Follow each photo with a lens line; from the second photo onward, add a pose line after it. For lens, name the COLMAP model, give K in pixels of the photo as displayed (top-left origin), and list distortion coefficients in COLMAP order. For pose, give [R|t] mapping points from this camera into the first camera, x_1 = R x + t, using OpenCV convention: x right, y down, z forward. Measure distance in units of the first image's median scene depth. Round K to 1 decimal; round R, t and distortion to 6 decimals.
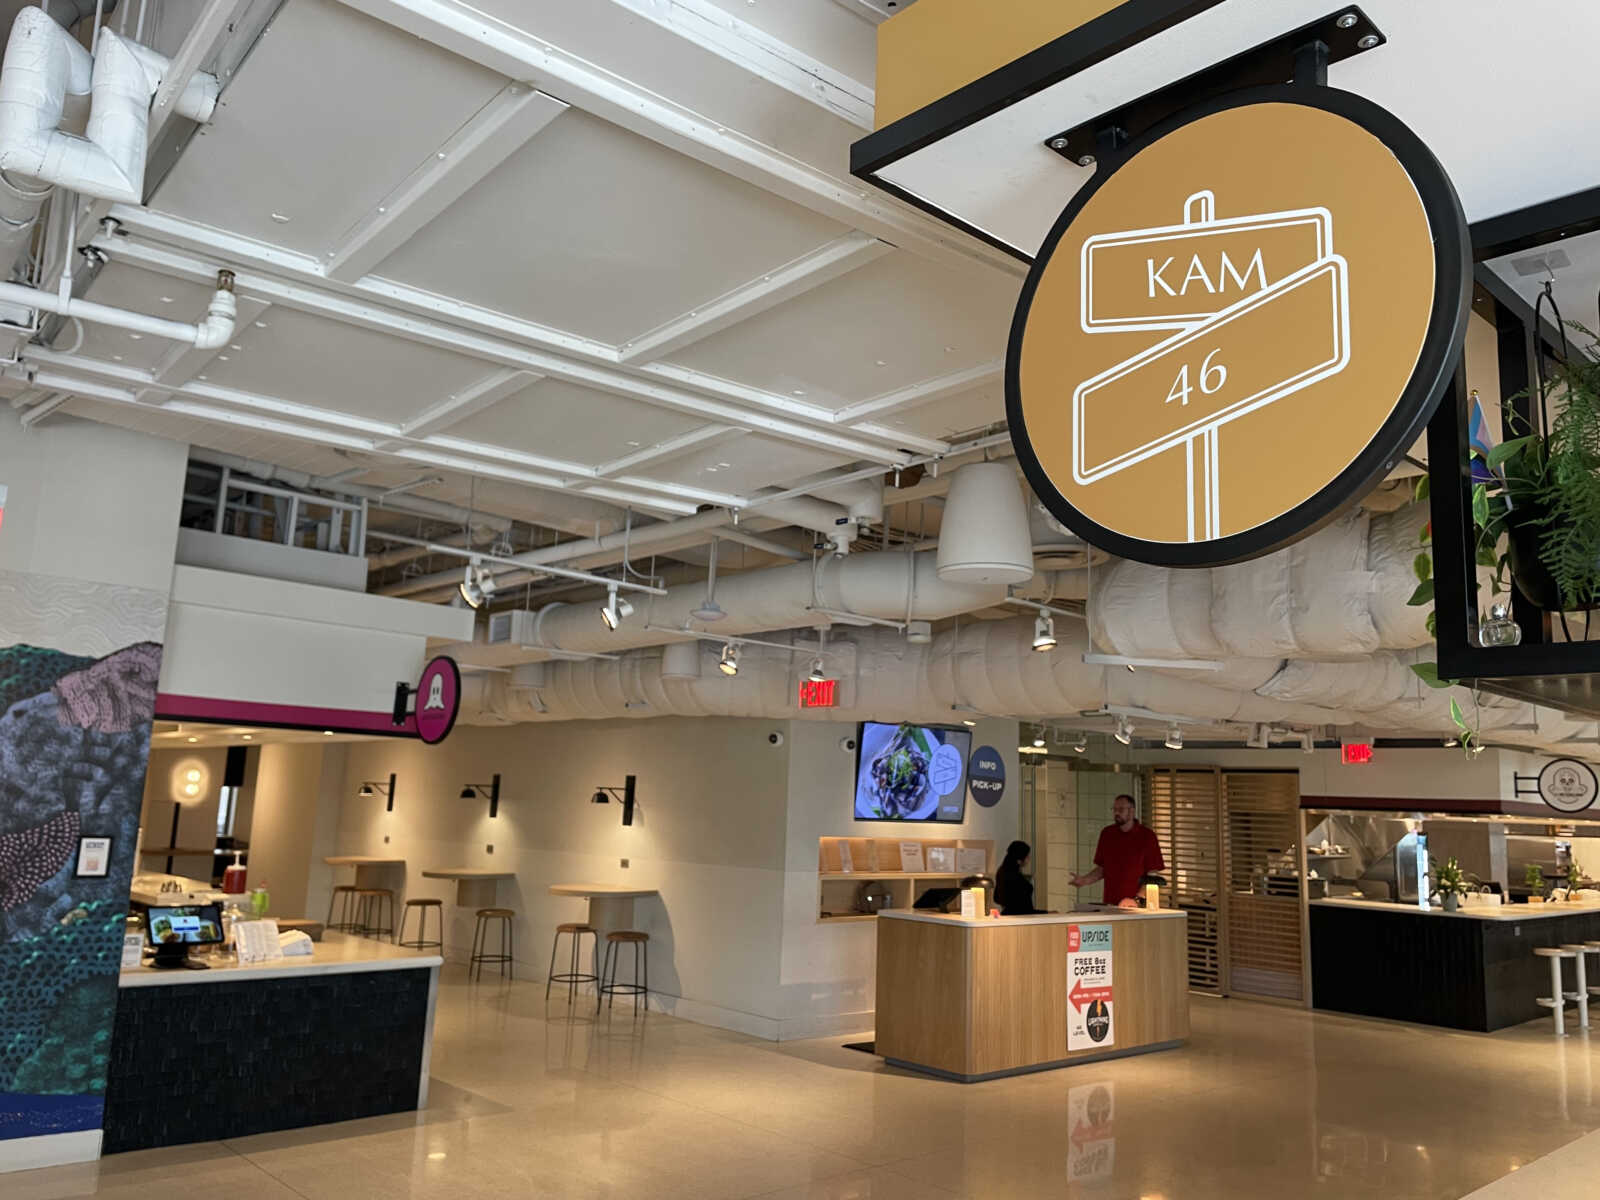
lens RADIAL K [[1215.1, 0, 810.3], [0, 1215.1, 591.6], [0, 0, 1]] dist [0.054529, -0.070021]
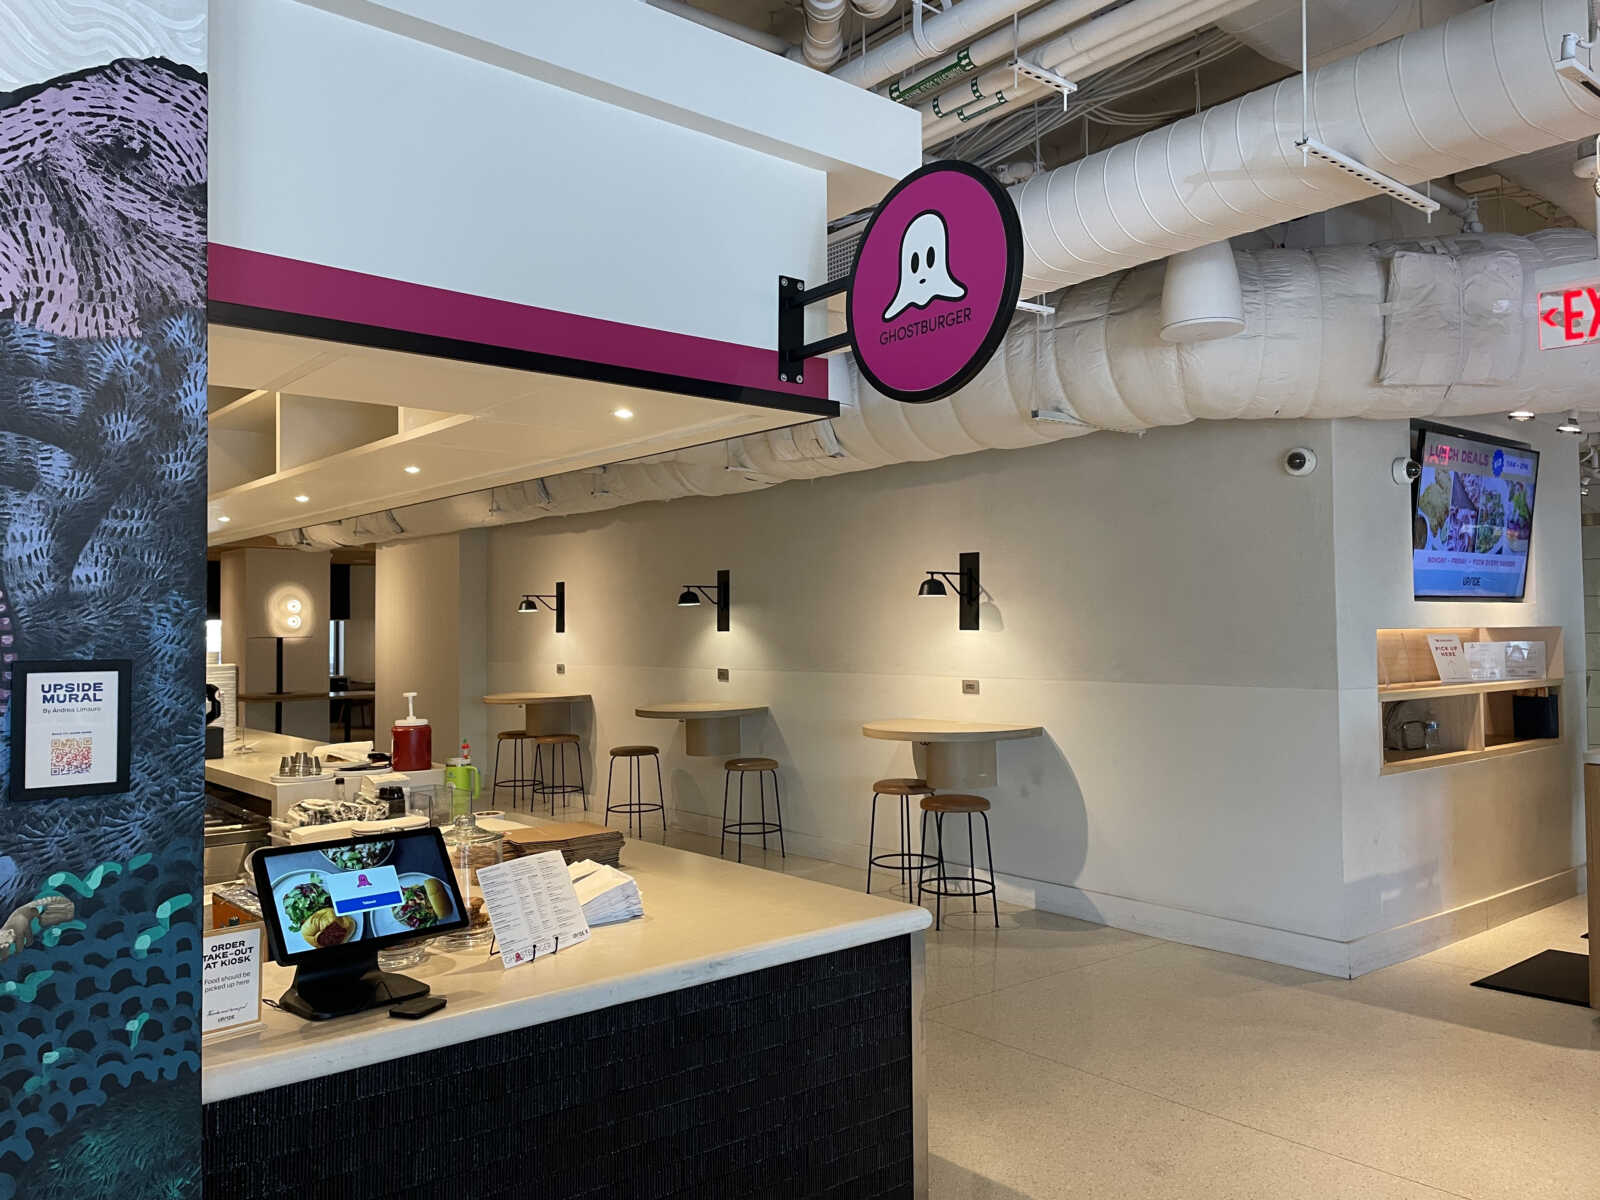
lens RADIAL K [[1215.1, 0, 809.1], [0, 1215.1, 592.6], [0, 0, 1]] dist [0.054529, -0.070021]
pose [[0.997220, -0.047306, -0.057575, -0.352943], [0.055140, 0.988167, 0.143126, 0.137954], [0.050123, -0.145903, 0.988028, 0.660452]]
